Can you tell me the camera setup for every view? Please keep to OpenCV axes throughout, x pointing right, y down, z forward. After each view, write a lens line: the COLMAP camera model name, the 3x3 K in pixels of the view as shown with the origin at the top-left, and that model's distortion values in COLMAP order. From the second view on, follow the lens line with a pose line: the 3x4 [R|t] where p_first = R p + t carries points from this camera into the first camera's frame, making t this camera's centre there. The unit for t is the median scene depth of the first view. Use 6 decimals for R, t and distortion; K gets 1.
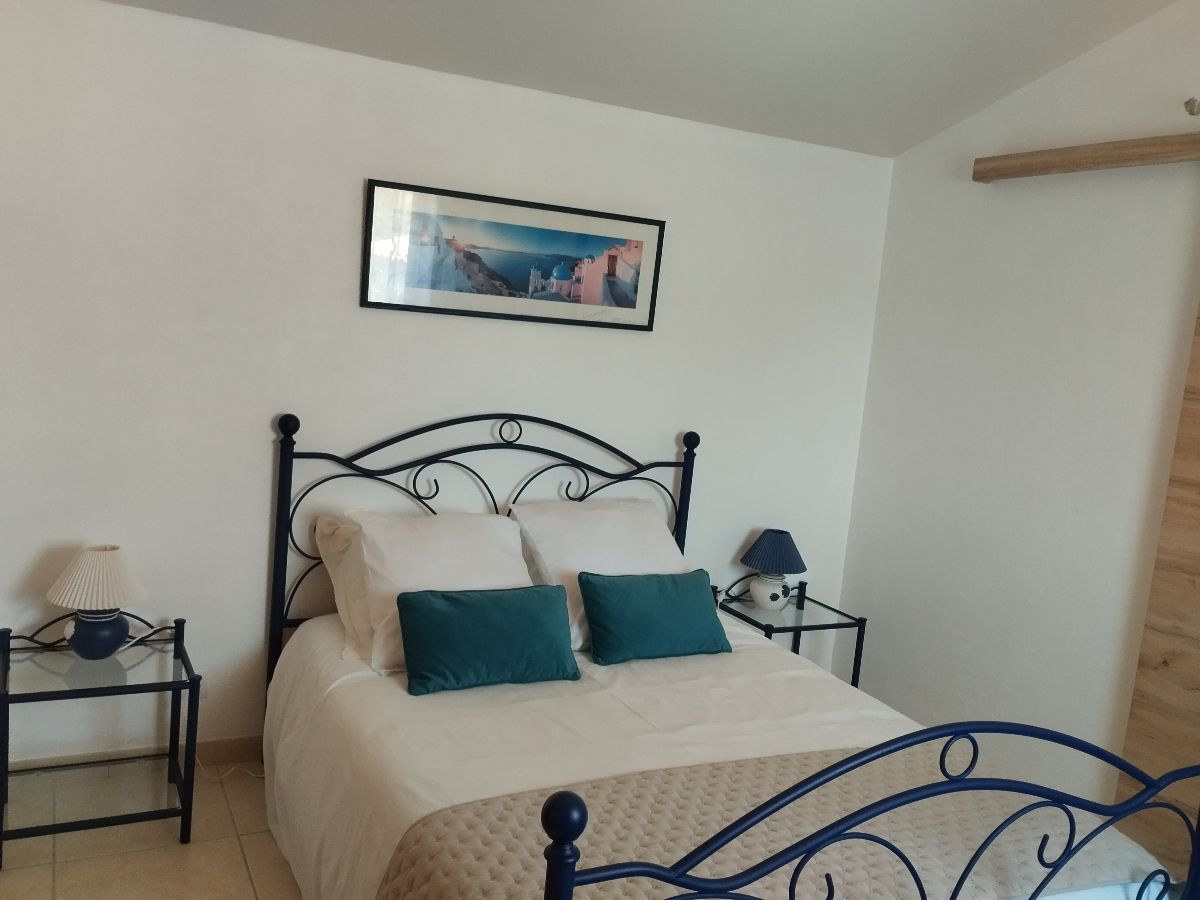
lens RADIAL K [[1013.7, 0, 601.1], [0, 1013.7, 444.3], [0, 0, 1]] dist [0.020562, -0.000547]
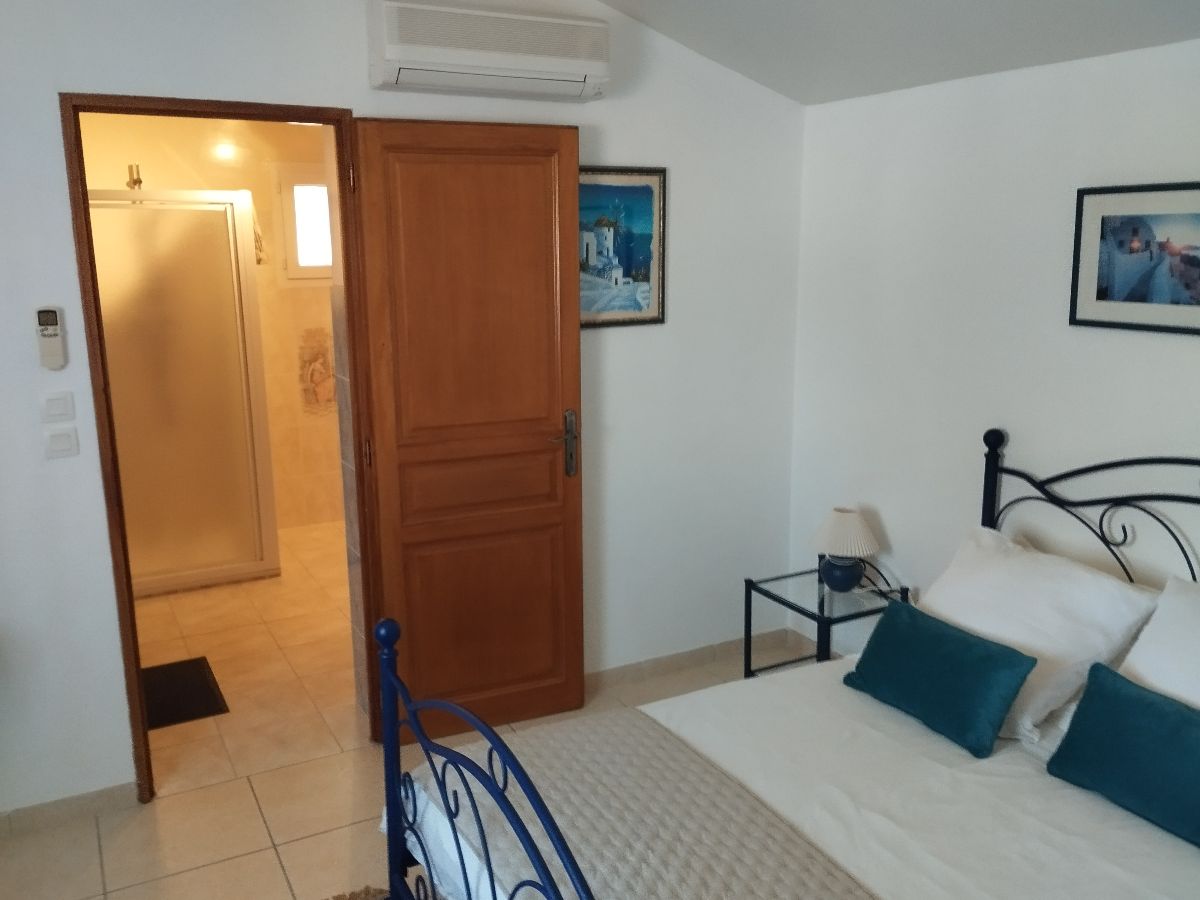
lens RADIAL K [[1013.7, 0, 601.1], [0, 1013.7, 444.3], [0, 0, 1]] dist [0.020562, -0.000547]
pose [[0.013883, 0.108787, -0.993968, 0.706713], [-0.115943, 0.987534, 0.106463, -0.075892], [0.993159, 0.113765, 0.026323, 0.551285]]
